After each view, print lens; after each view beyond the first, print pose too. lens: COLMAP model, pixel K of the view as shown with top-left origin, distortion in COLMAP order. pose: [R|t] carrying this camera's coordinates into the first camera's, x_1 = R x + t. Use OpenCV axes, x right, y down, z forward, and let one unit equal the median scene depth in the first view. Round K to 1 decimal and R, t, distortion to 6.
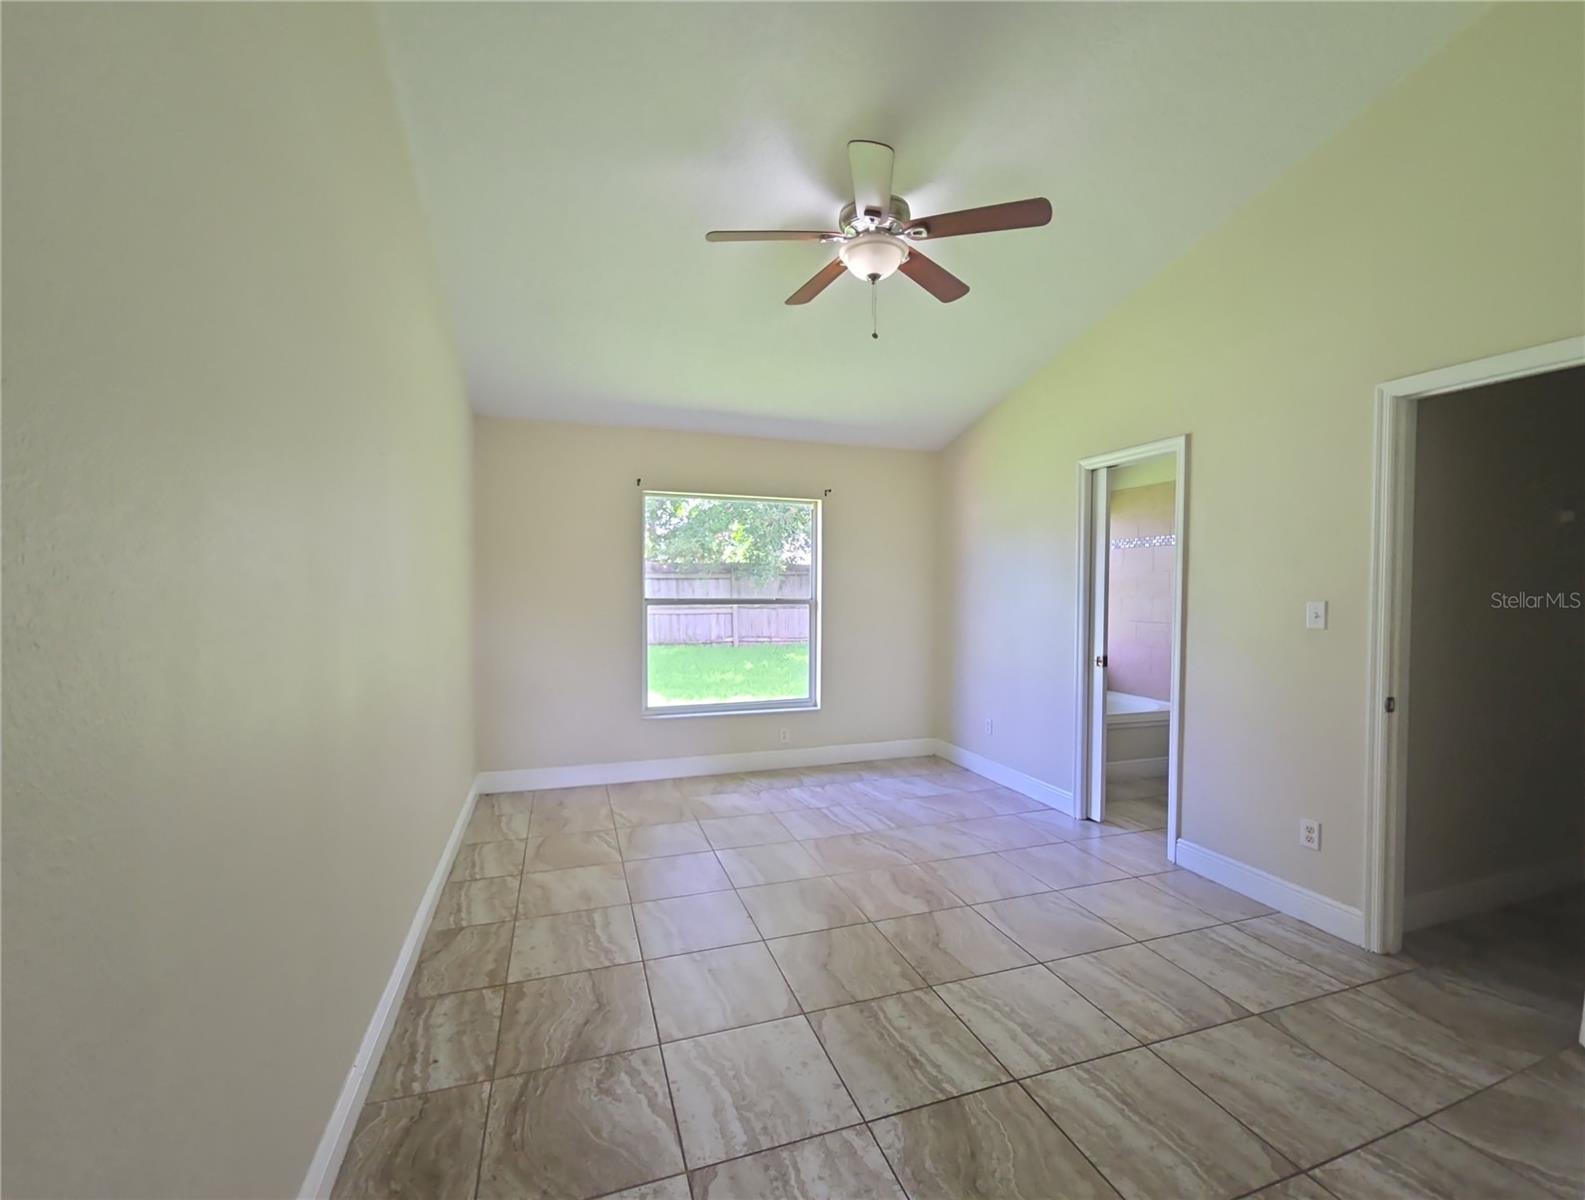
lens RADIAL K [[662.0, 0, 792.5], [0, 662.0, 600.0], [0, 0, 1]] dist [-0.002343, -0.000721]
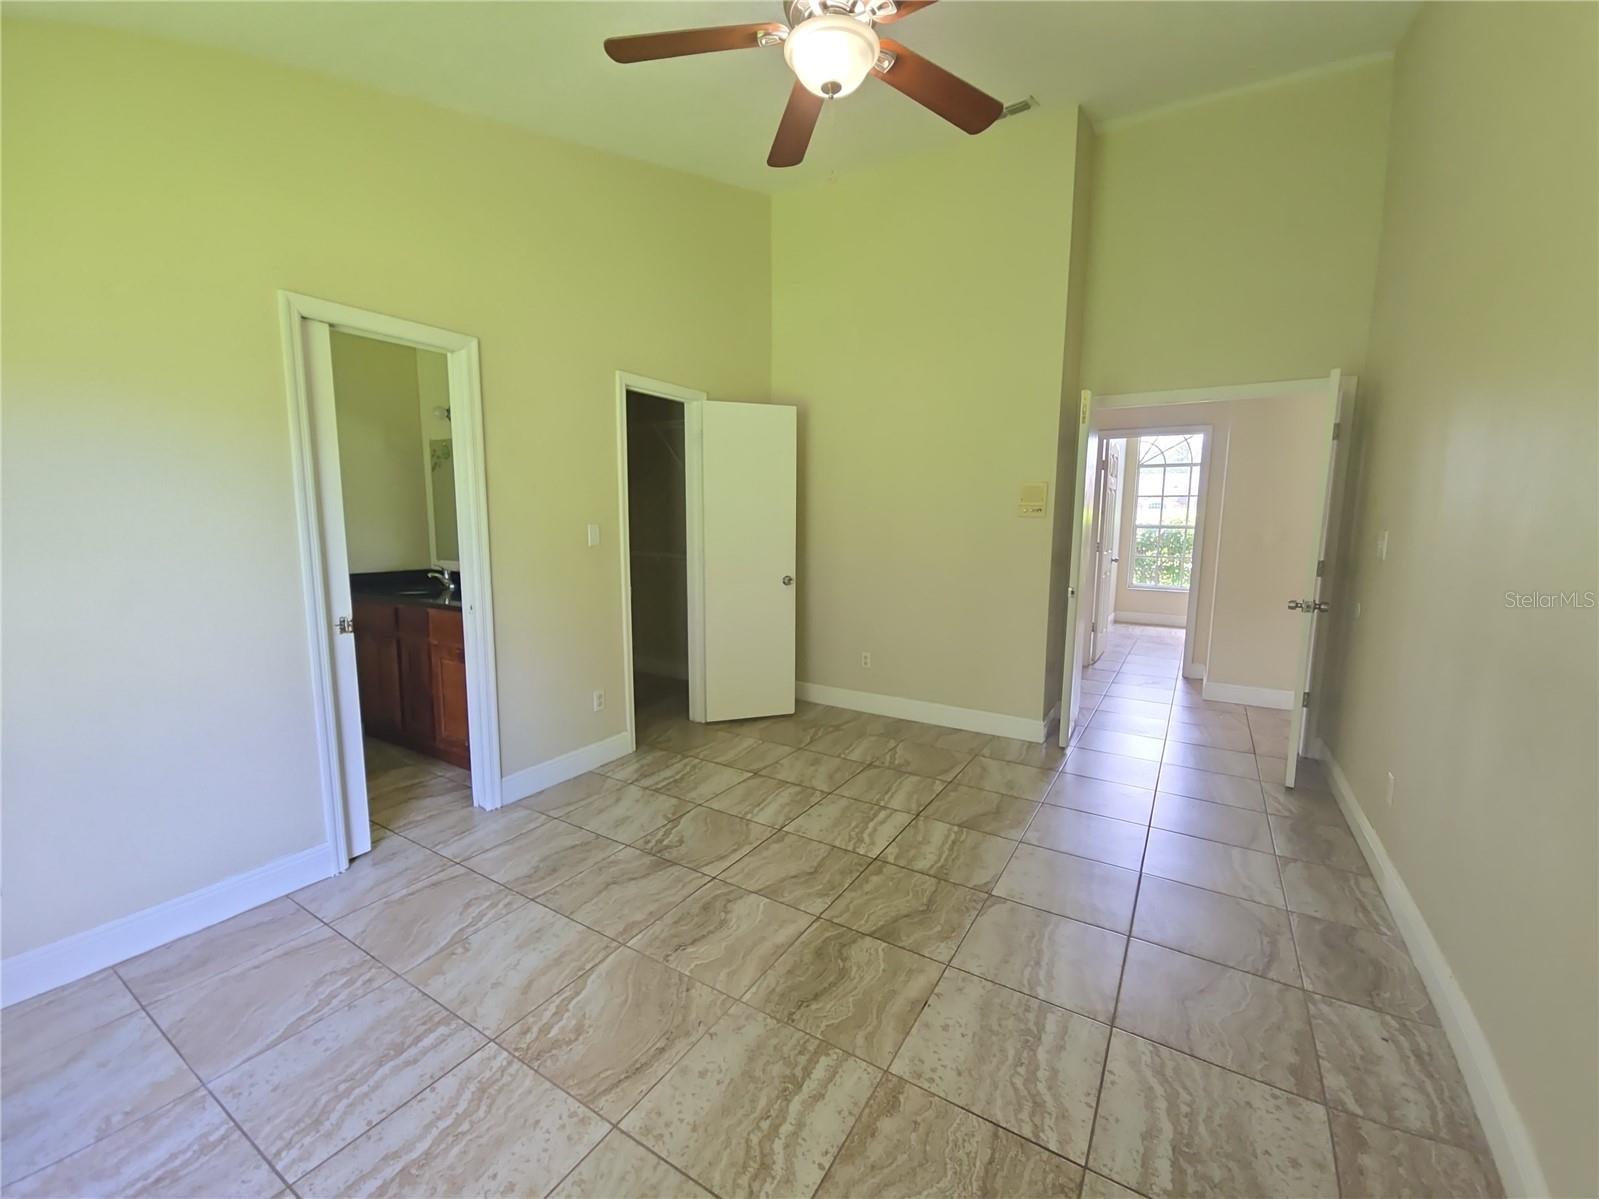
lens RADIAL K [[655.1, 0, 799.5], [0, 655.1, 599.5], [0, 0, 1]] dist [0.002668, -0.005831]
pose [[-0.631794, -0.106296, 0.767814, -0.513608], [0.009380, 0.989432, 0.144696, -0.035529], [-0.775080, 0.098620, -0.624120, 1.670541]]
